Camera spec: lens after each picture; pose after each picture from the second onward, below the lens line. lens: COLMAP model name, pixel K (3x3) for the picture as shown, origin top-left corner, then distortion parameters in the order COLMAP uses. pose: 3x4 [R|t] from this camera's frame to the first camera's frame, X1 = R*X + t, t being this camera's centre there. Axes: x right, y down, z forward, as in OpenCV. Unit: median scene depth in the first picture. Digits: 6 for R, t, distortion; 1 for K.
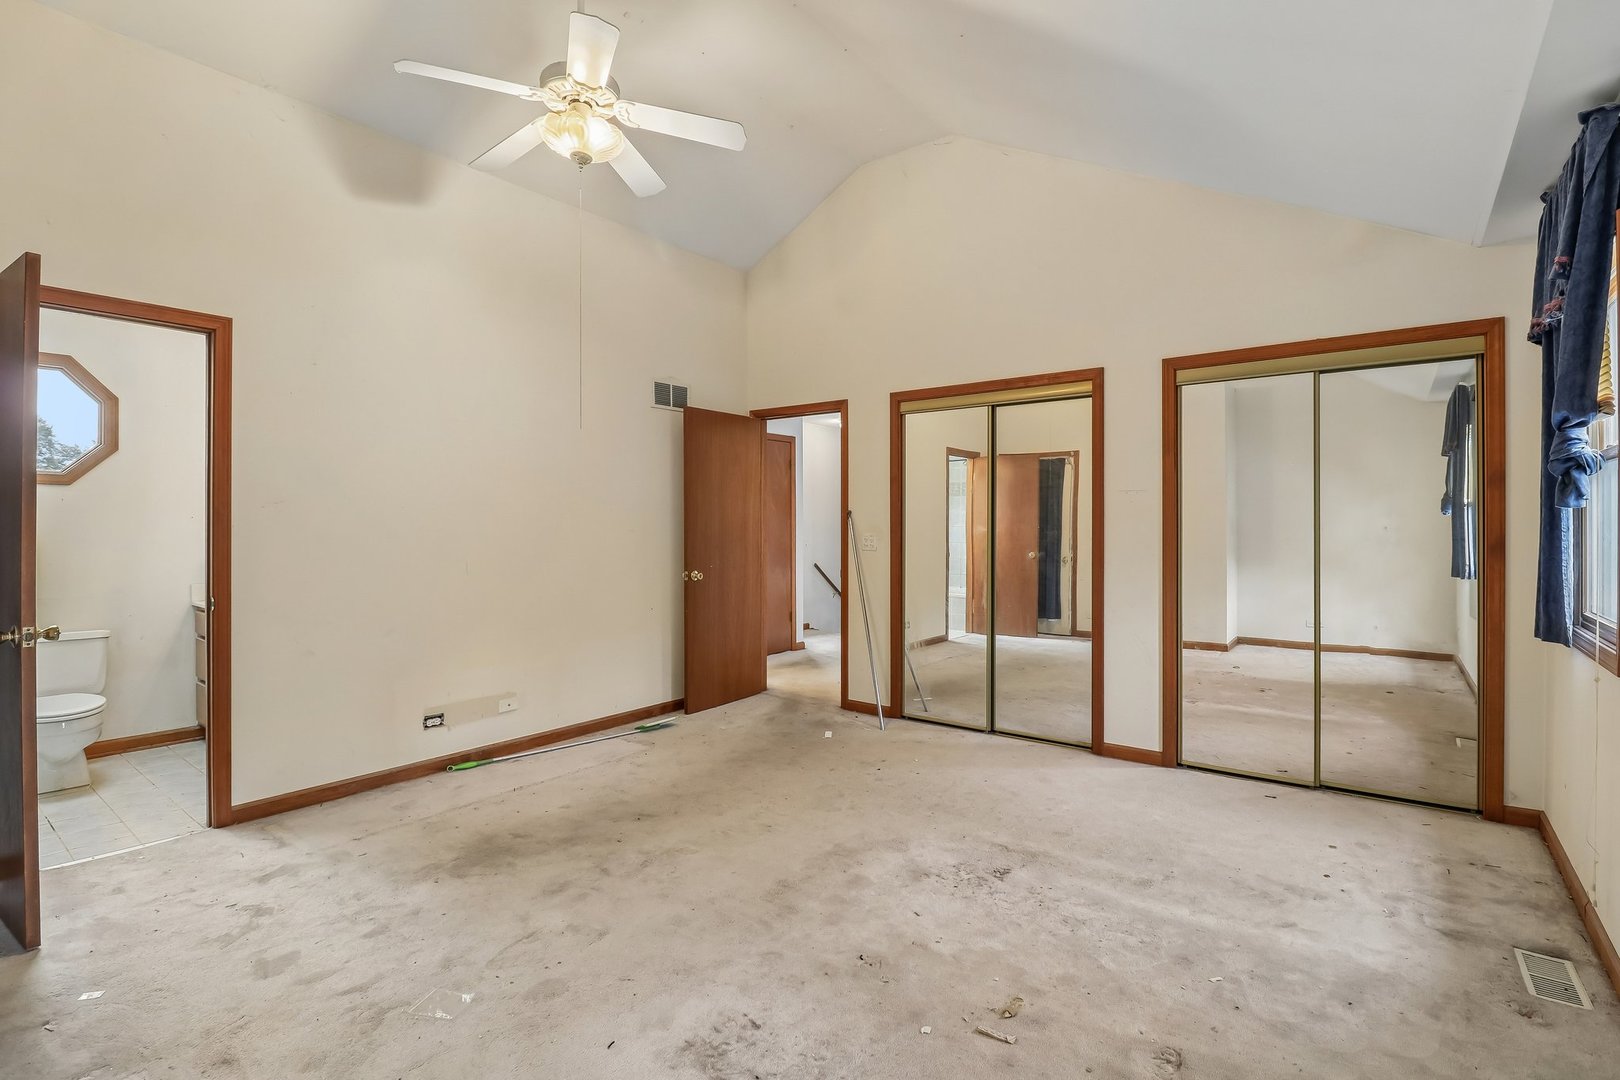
lens RADIAL K [[759.3, 0, 817.4], [0, 759.3, 525.0], [0, 0, 1]] dist [0.023061, -0.013625]
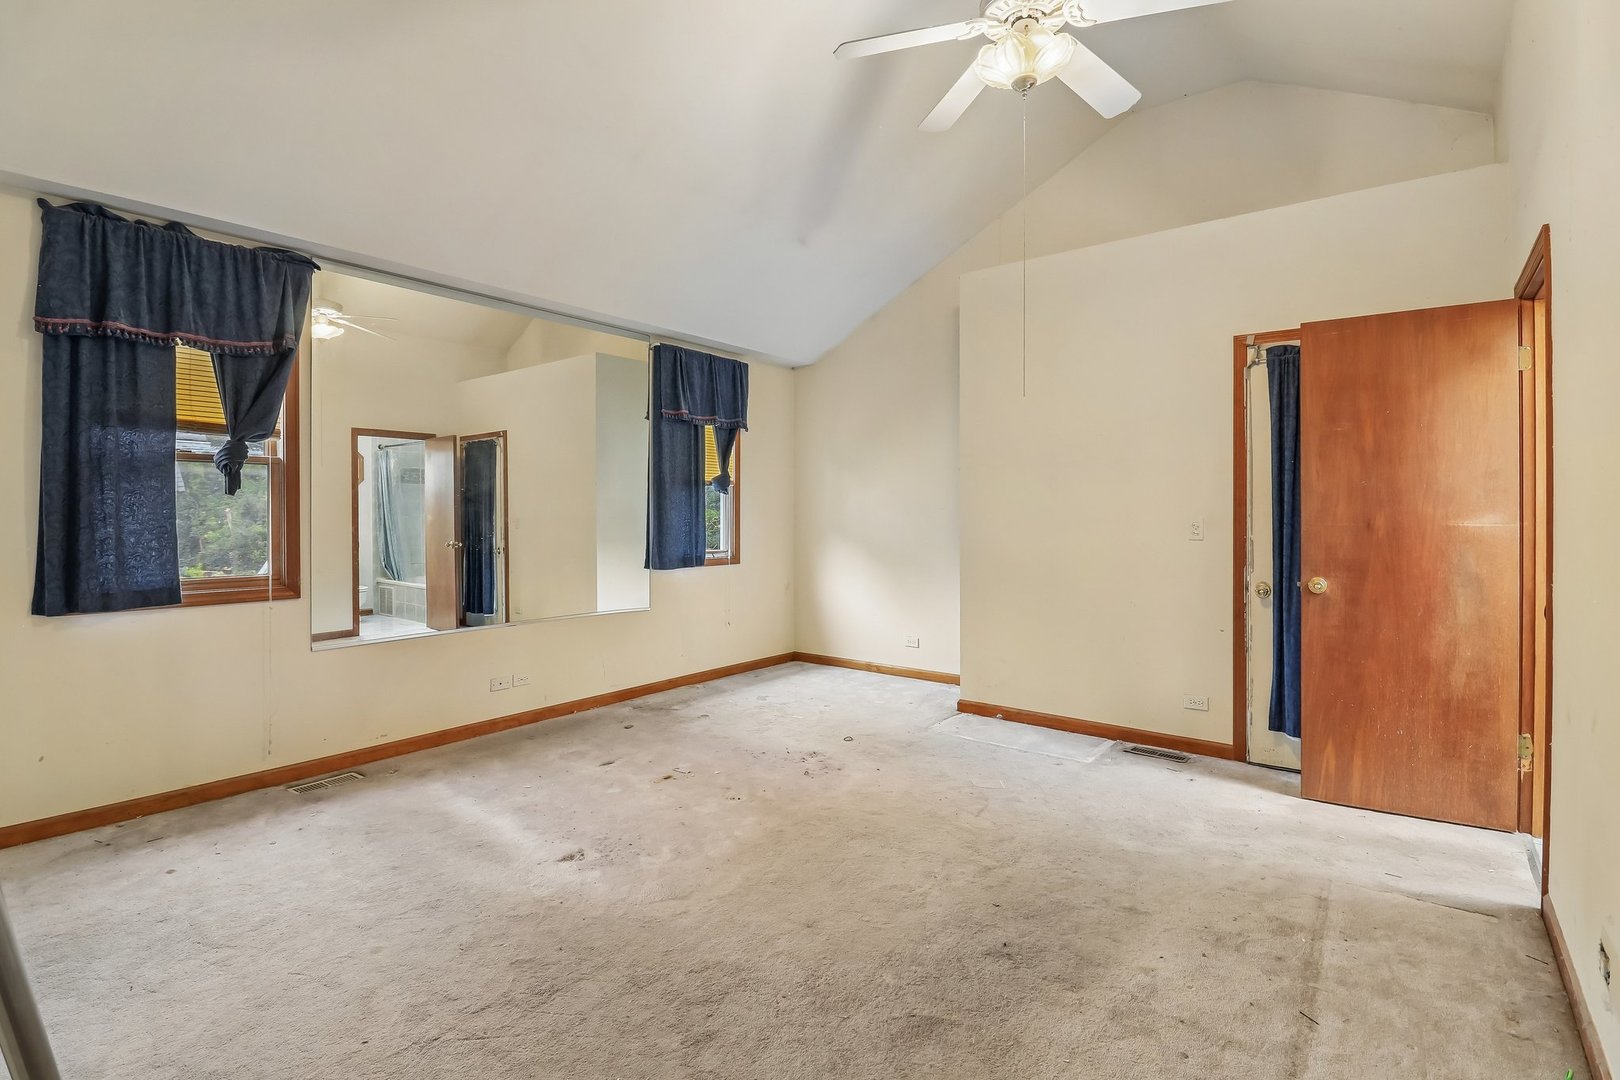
lens RADIAL K [[759.3, 0, 817.4], [0, 759.3, 525.0], [0, 0, 1]] dist [0.023061, -0.013625]
pose [[-0.999954, -0.002493, 0.009255, -0.068311], [-0.002408, 0.999955, 0.009178, 0.007180], [-0.009277, 0.009156, -0.999915, 1.615563]]
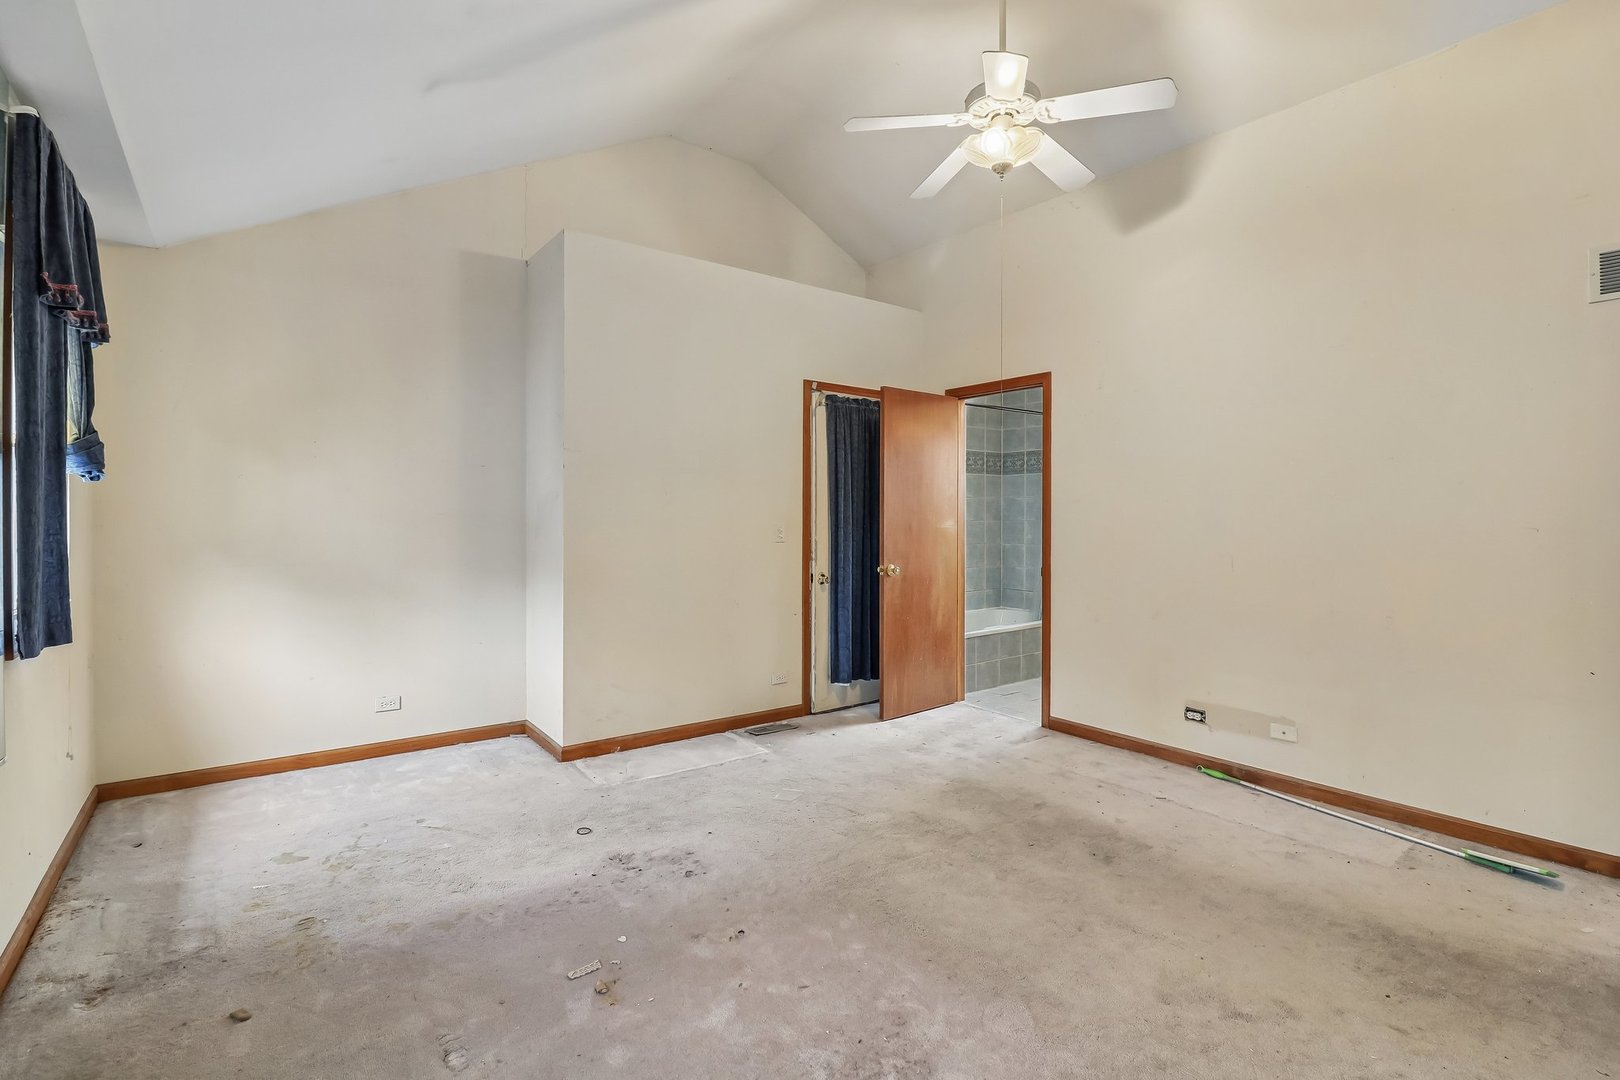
lens RADIAL K [[759.3, 0, 817.4], [0, 759.3, 525.0], [0, 0, 1]] dist [0.023061, -0.013625]
pose [[-0.274012, 0.008524, -0.961689, 0.674439], [0.002543, 0.999964, 0.008139, -0.003155], [0.961723, -0.000215, -0.274023, 0.901233]]
